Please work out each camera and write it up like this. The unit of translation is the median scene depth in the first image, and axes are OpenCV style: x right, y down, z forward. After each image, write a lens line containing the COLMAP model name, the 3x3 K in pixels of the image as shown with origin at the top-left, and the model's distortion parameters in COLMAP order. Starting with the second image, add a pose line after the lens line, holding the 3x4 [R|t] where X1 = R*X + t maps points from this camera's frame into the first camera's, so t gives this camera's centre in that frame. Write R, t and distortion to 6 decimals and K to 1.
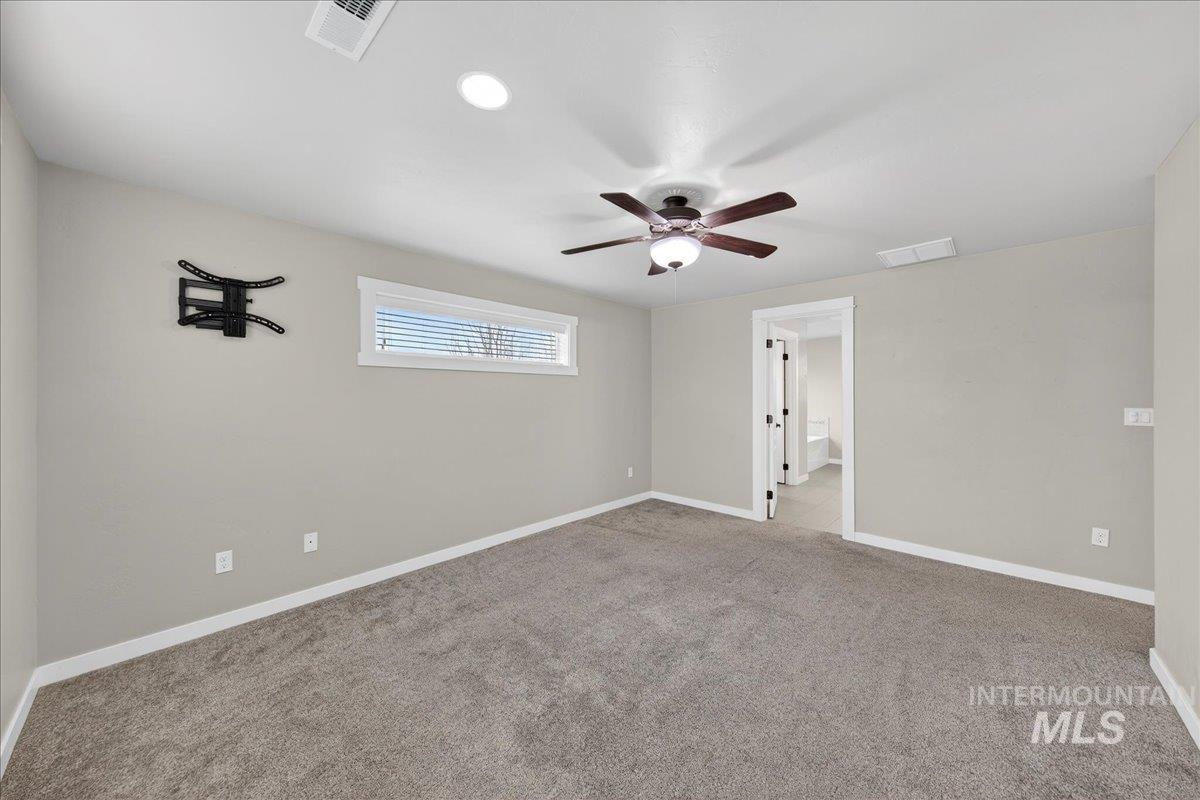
lens RADIAL K [[425.9, 0, 580.5], [0, 425.9, 398.0], [0, 0, 1]] dist [-0.001098, -0.000085]
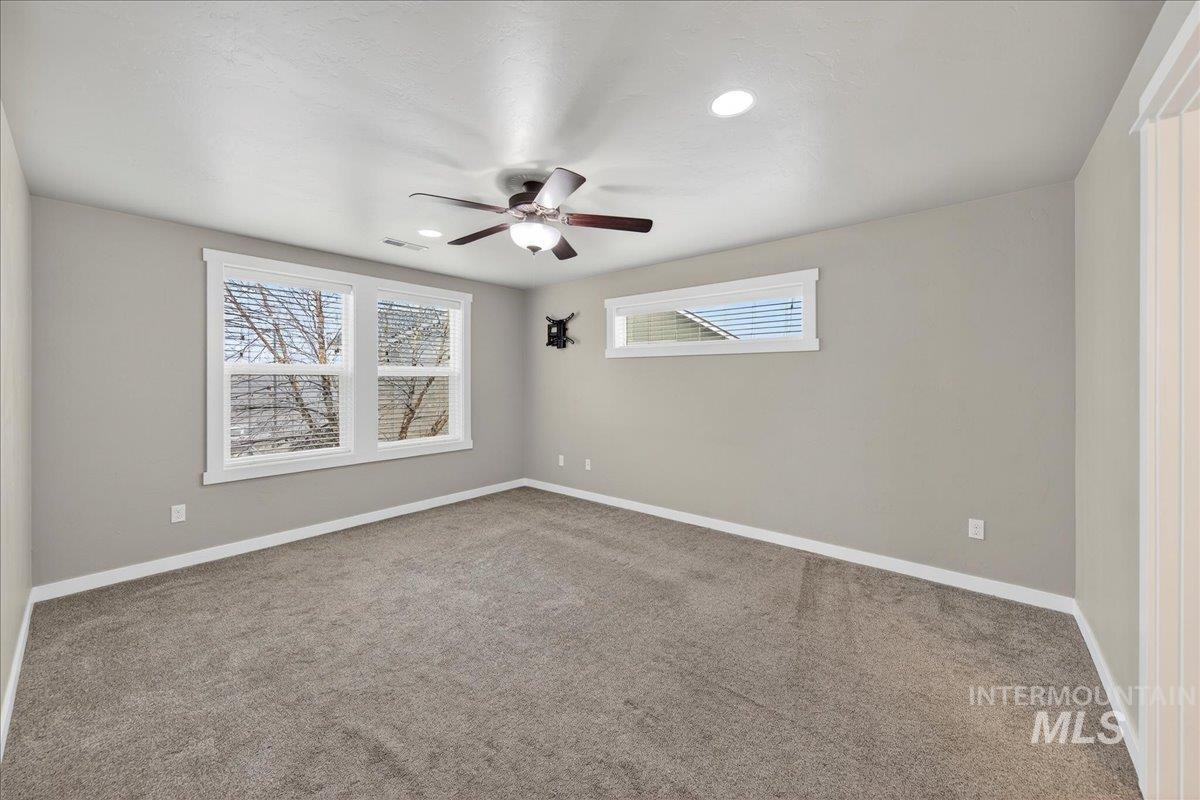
lens RADIAL K [[432.0, 0, 601.3], [0, 432.0, 387.6], [0, 0, 1]] dist [-0.000338, -0.000049]
pose [[0.066726, 0.020997, -0.997550, 1.167398], [-0.007901, 0.999758, 0.020515, -0.005083], [0.997740, 0.006513, 0.066876, 1.007709]]
